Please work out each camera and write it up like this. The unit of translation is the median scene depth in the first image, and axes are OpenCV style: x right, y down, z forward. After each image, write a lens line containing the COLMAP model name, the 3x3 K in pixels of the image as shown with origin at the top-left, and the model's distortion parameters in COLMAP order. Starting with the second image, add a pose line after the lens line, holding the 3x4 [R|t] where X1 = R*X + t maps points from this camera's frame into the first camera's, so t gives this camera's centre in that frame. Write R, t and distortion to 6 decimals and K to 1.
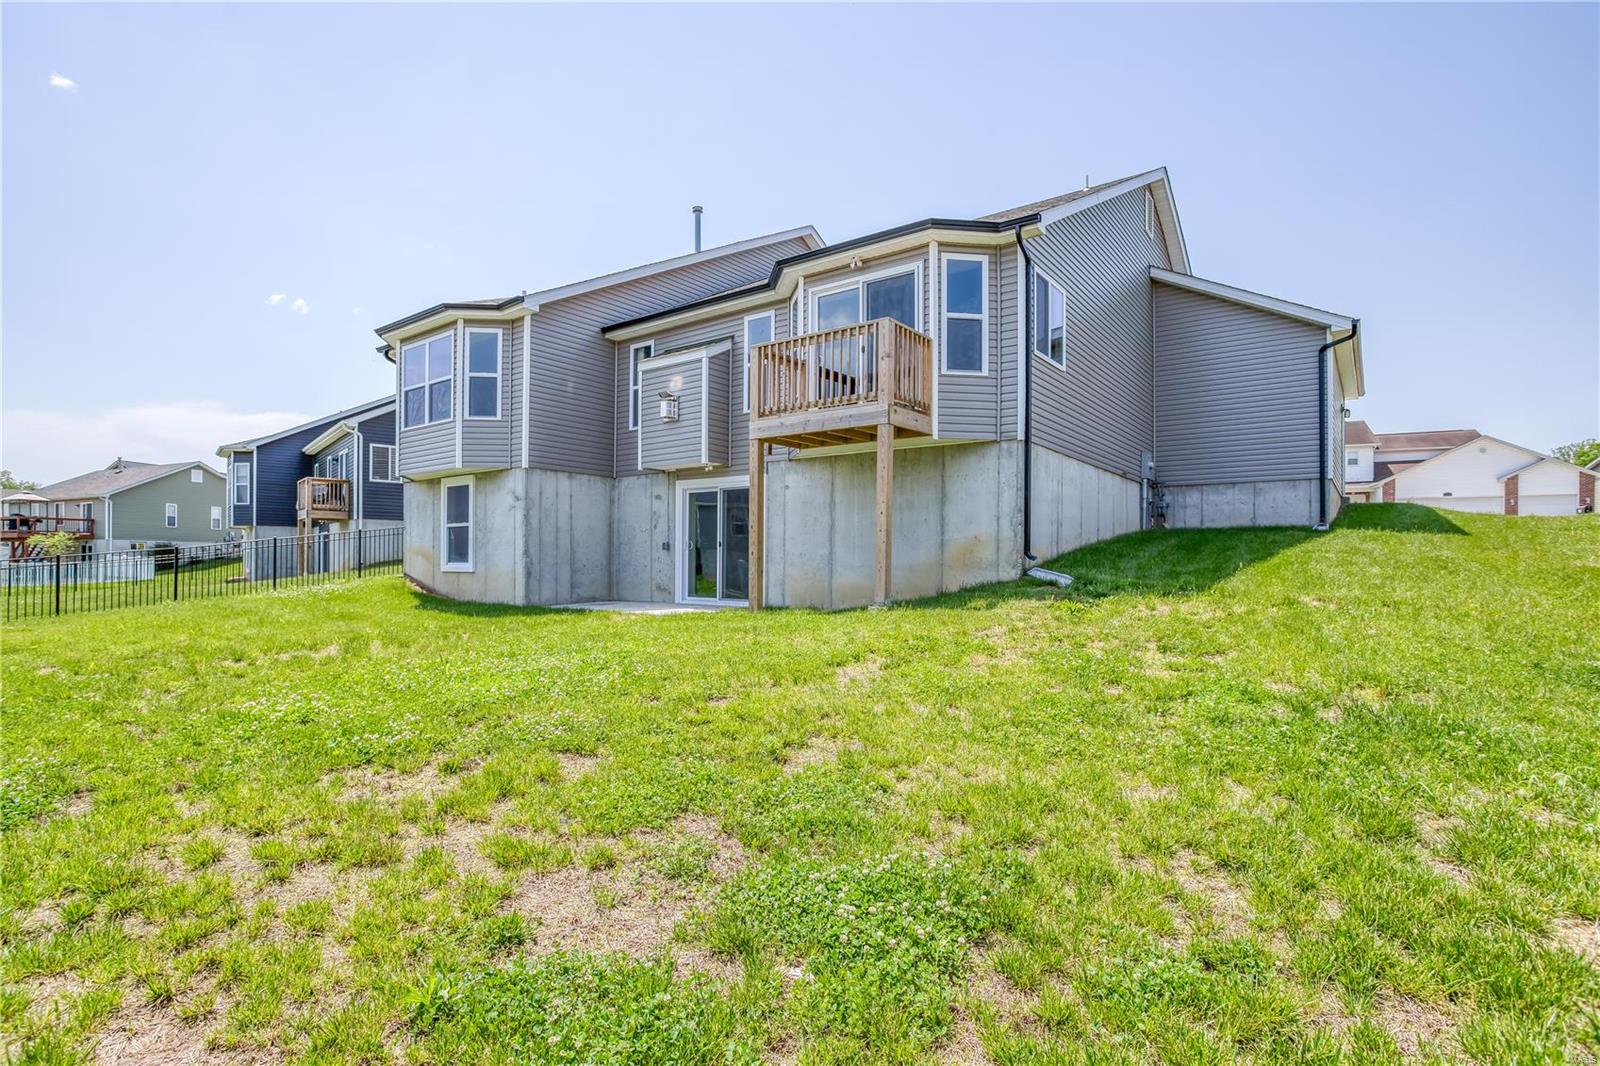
lens RADIAL K [[750.0, 0, 802.4], [0, 750.0, 552.5], [0, 0, 1]] dist [-0.046706, 0.017764]
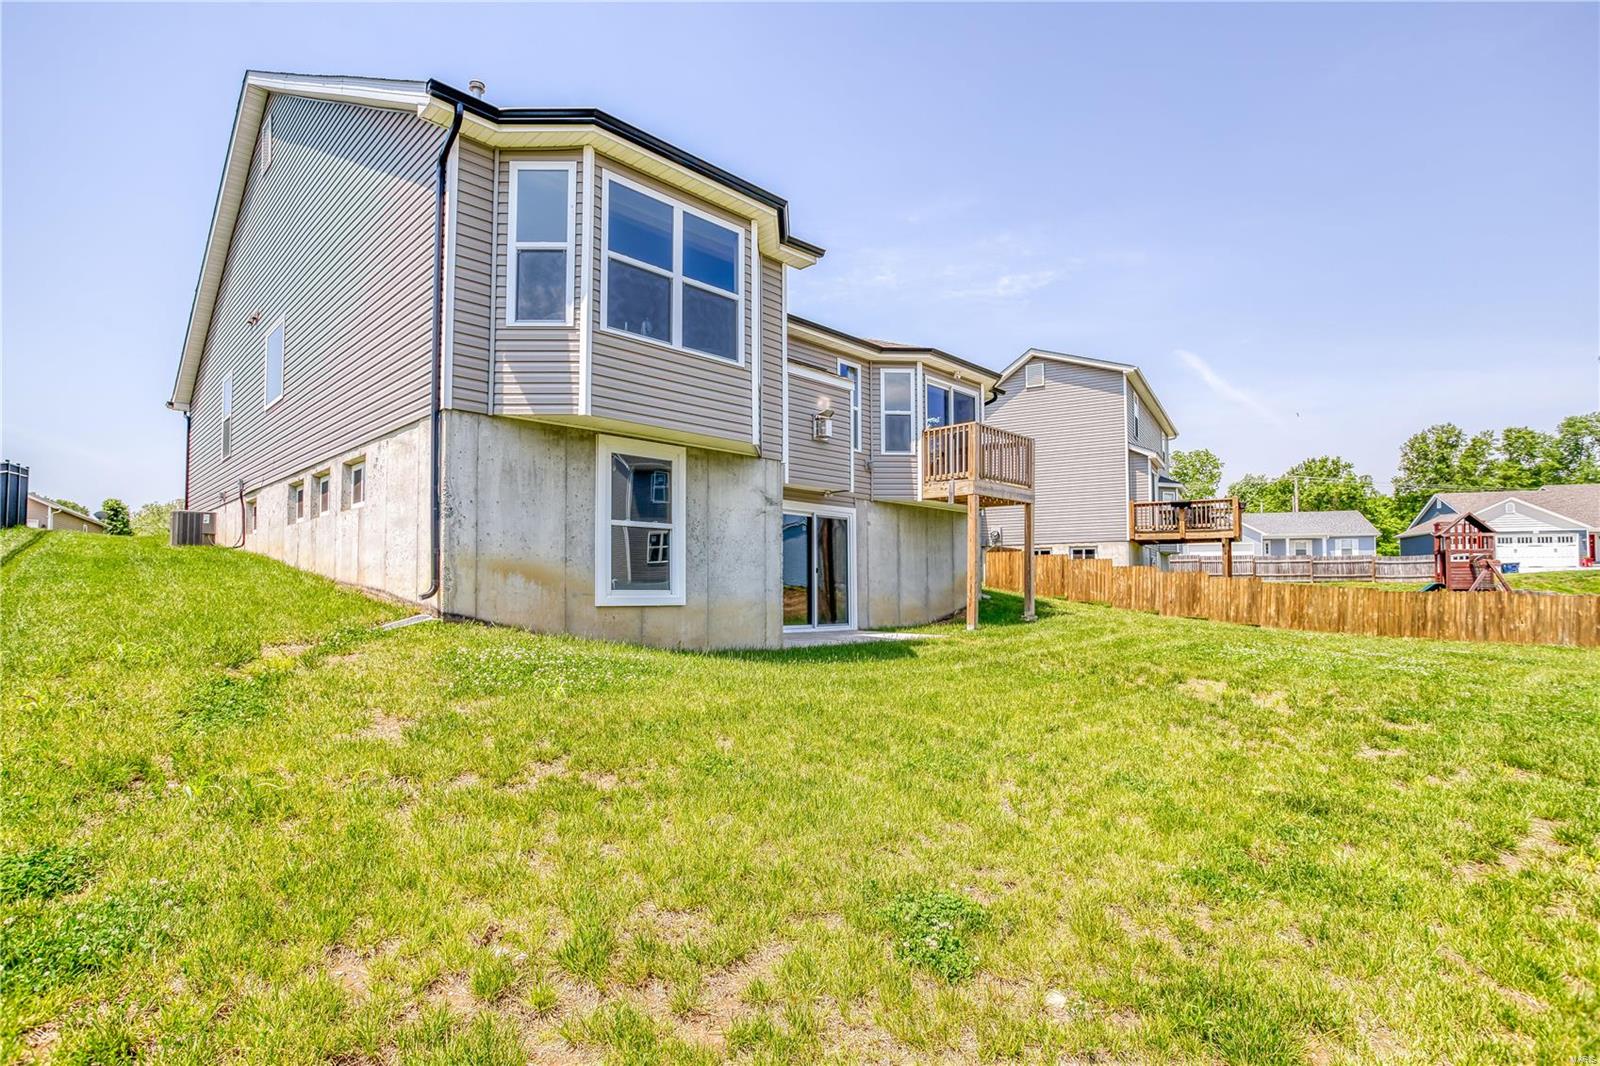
lens RADIAL K [[799.1, 0, 796.6], [0, 799.1, 570.8], [0, 0, 1]] dist [-0.052613, 0.000161]
pose [[0.147383, 0.024356, 0.988780, -1.228085], [-0.006949, 0.999698, -0.023589, 0.014646], [-0.989055, -0.003395, 0.147507, 0.915662]]
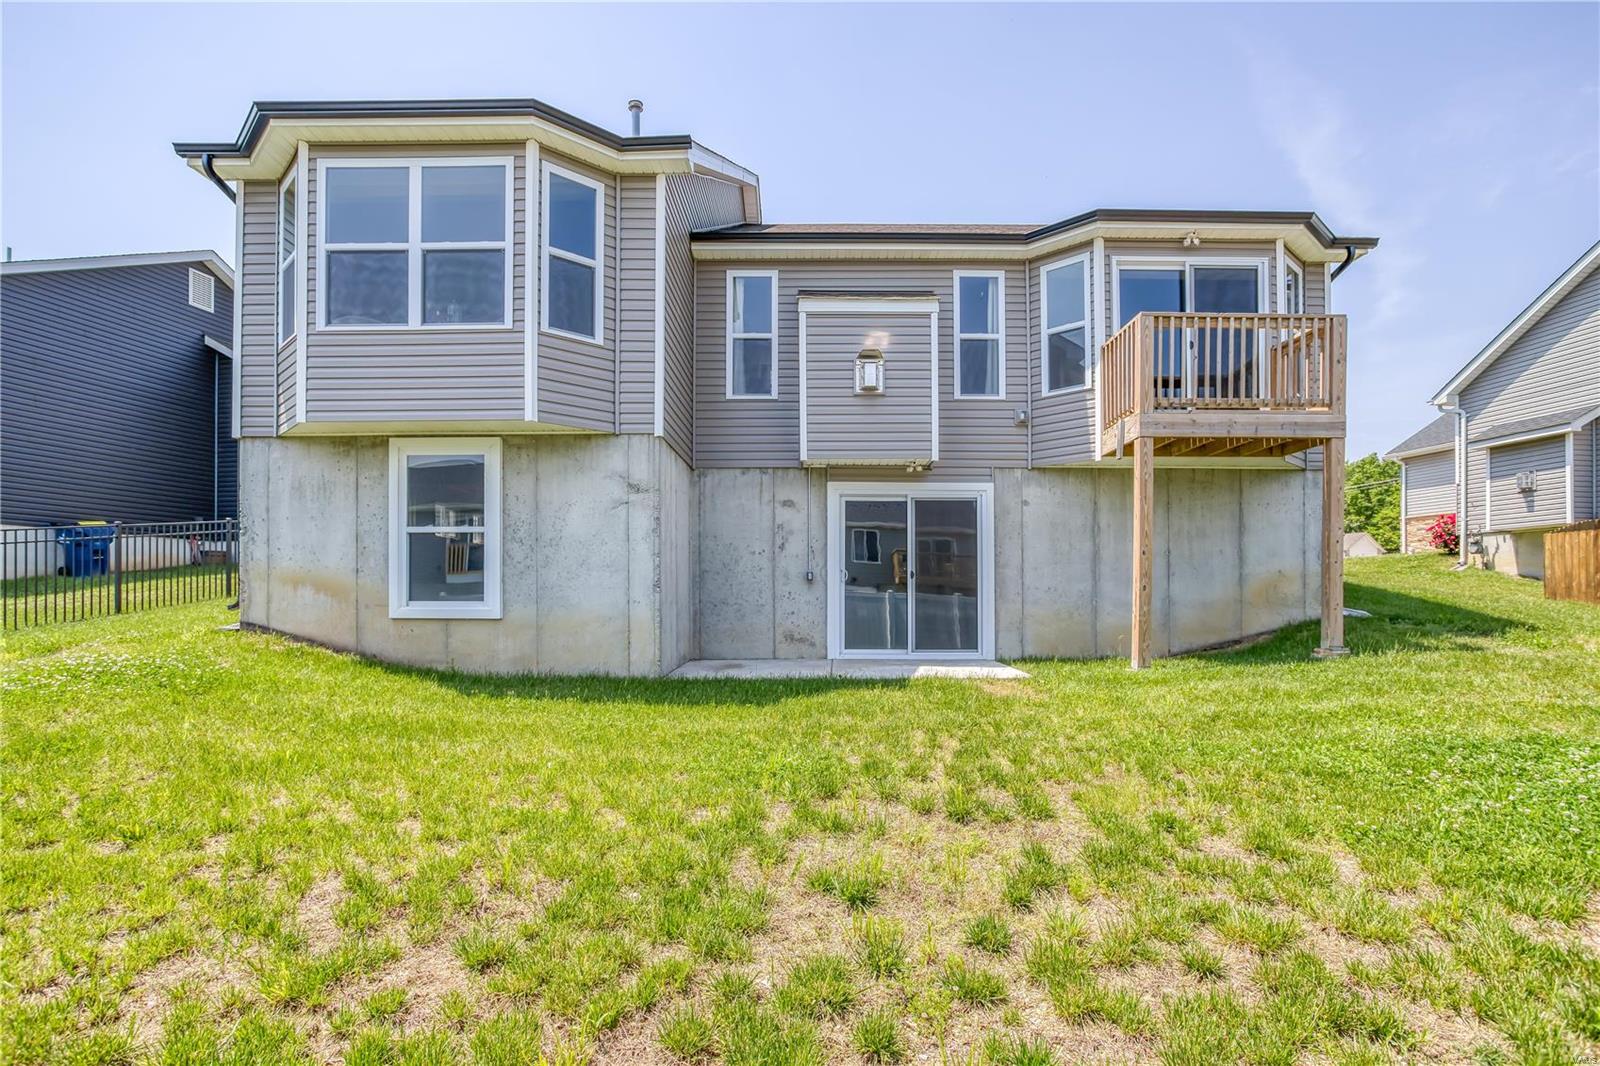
lens RADIAL K [[785.0, 0, 805.1], [0, 785.0, 598.5], [0, 0, 1]] dist [-0.031167, 0.000283]
pose [[0.815079, 0.000914, 0.579349, -0.667541], [-0.005231, 0.999970, 0.005781, 0.008462], [-0.579326, -0.007742, 0.815059, 0.463201]]
